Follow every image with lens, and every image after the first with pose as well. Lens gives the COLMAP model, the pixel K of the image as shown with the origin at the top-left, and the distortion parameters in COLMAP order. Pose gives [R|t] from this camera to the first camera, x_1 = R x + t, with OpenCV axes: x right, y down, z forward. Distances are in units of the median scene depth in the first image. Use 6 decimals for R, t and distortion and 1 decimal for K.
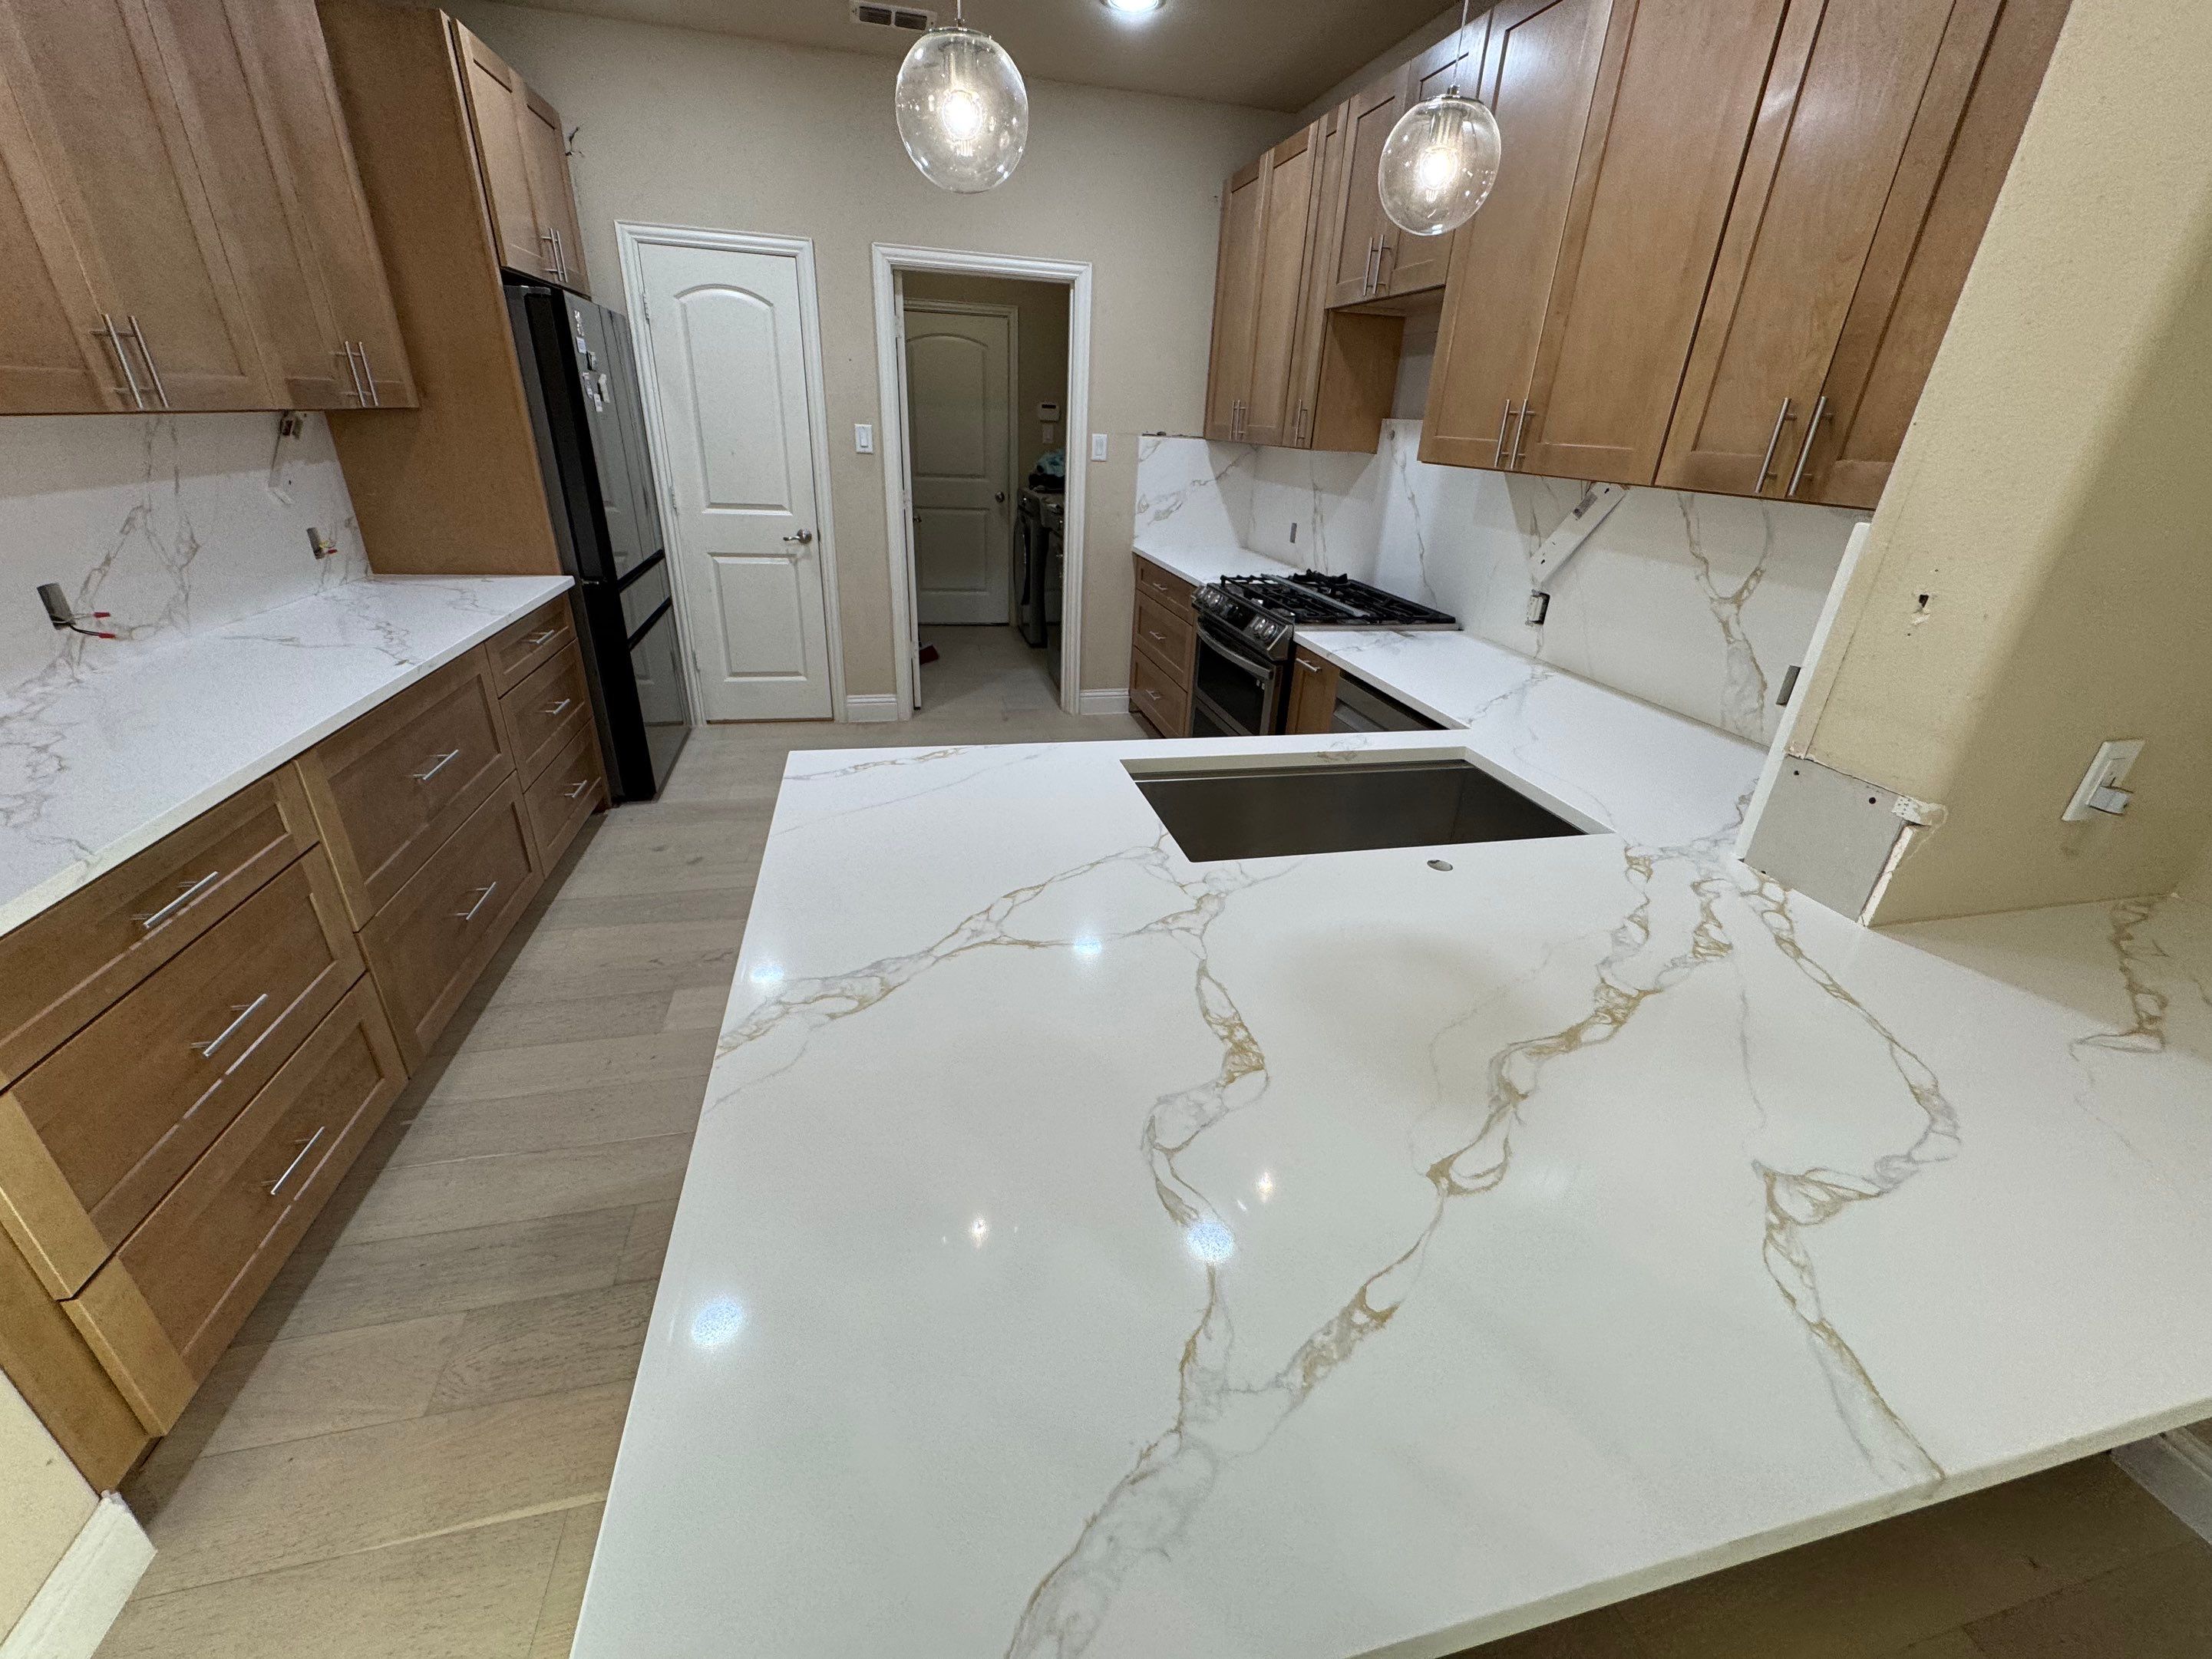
lens RADIAL K [[880.1, 0, 1108.9], [0, 880.1, 823.0], [0, 0, 1]] dist [-0.000649, 0.000008]
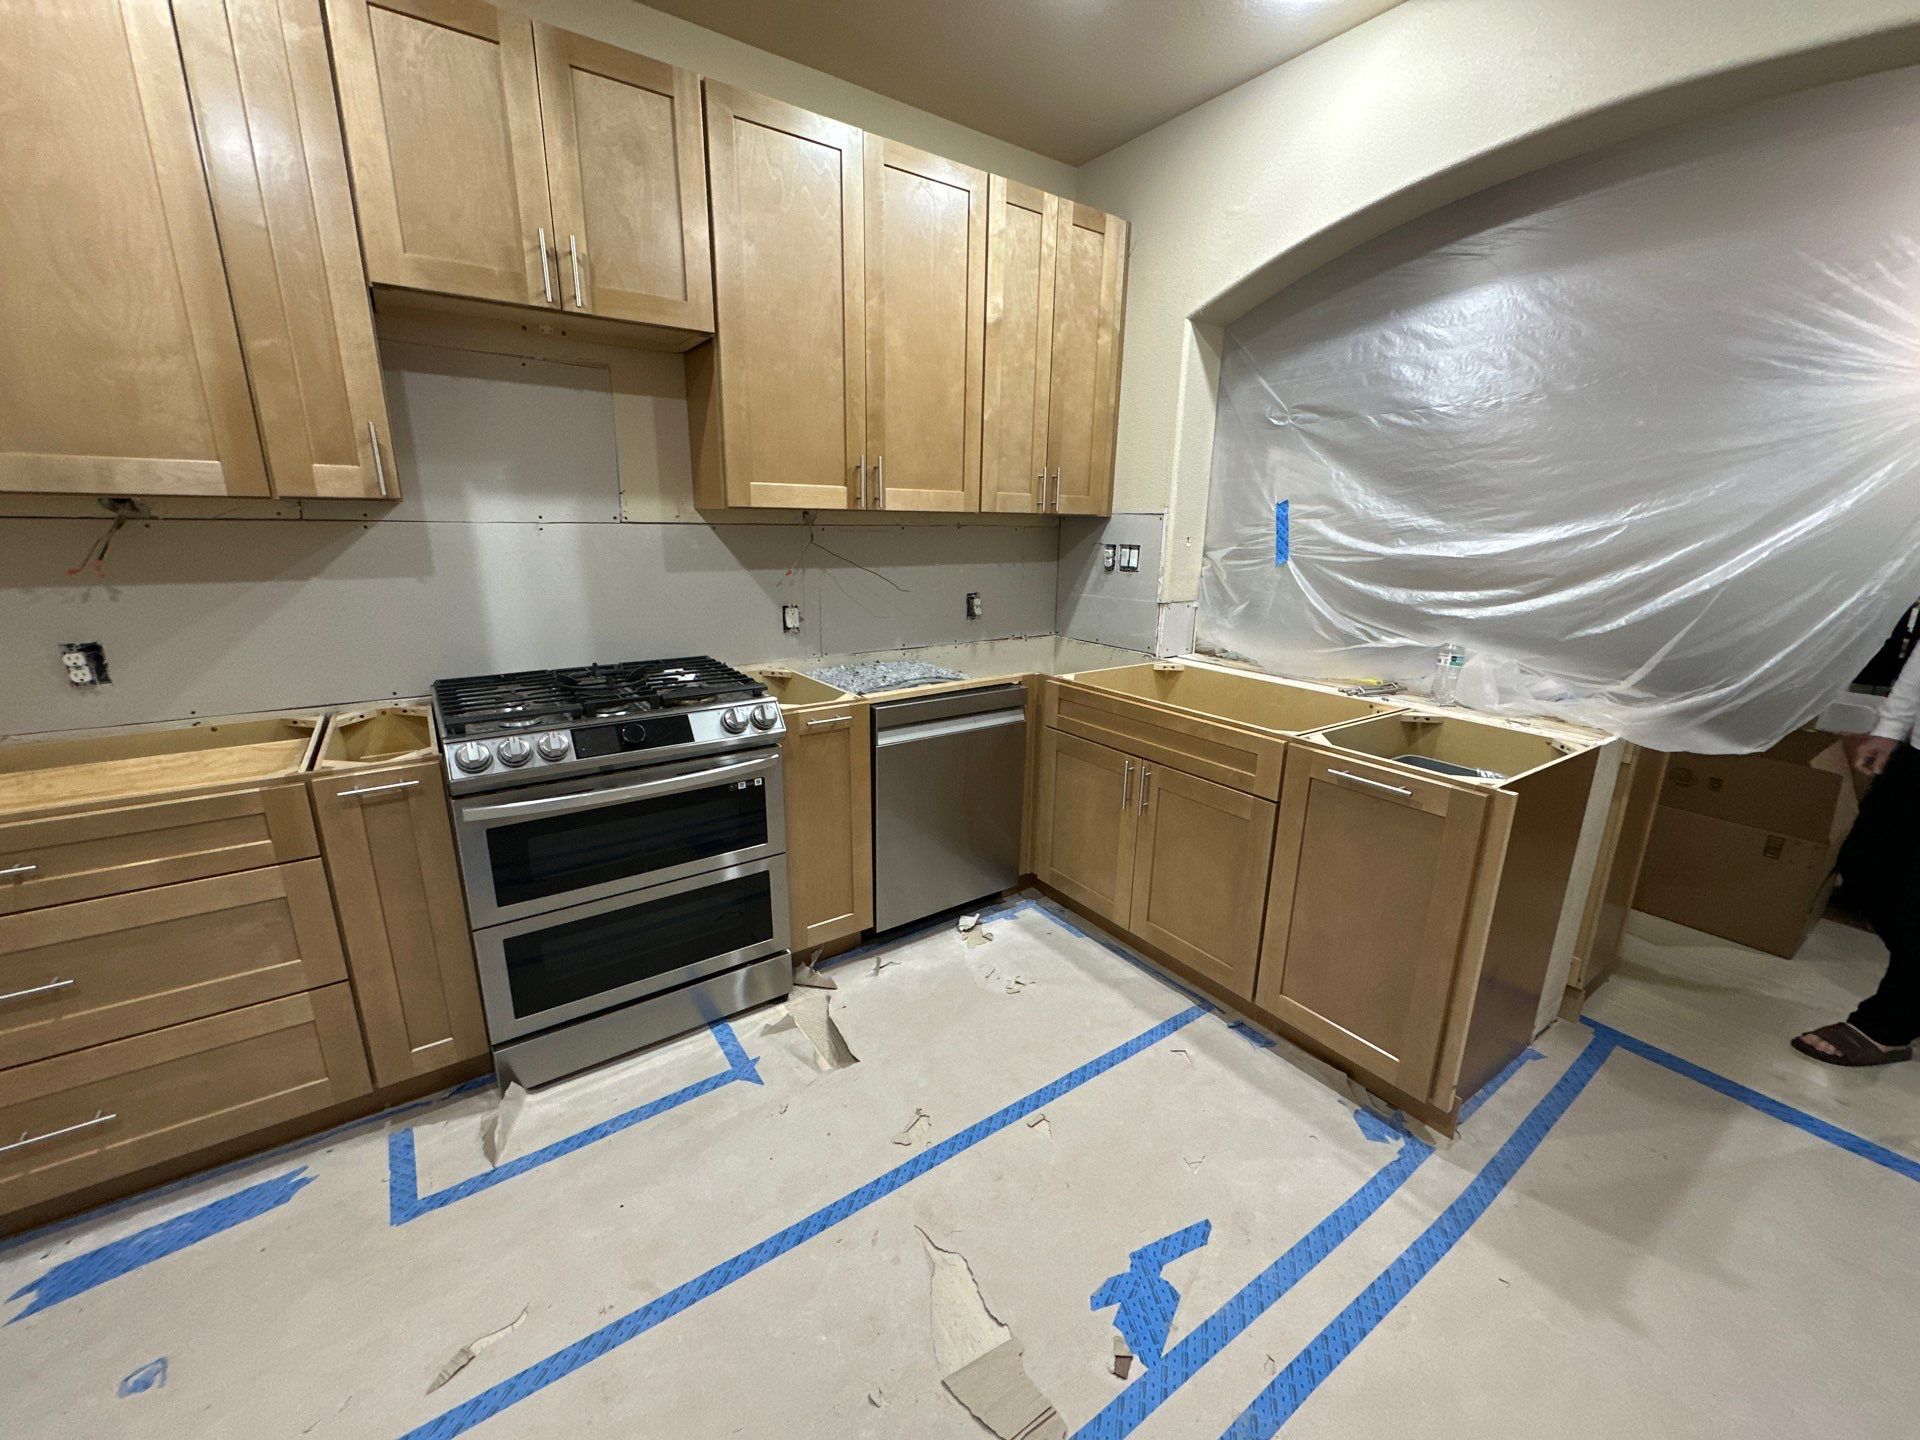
lens RADIAL K [[762.7, 0, 961.1], [0, 762.7, 718.2], [0, 0, 1]] dist [-0.003749, 0.000390]
pose [[-0.366266, -0.286784, 0.885214, -0.594875], [0.362205, 0.832351, 0.419523, -0.517778], [-0.857121, 0.474286, -0.200988, 1.152466]]
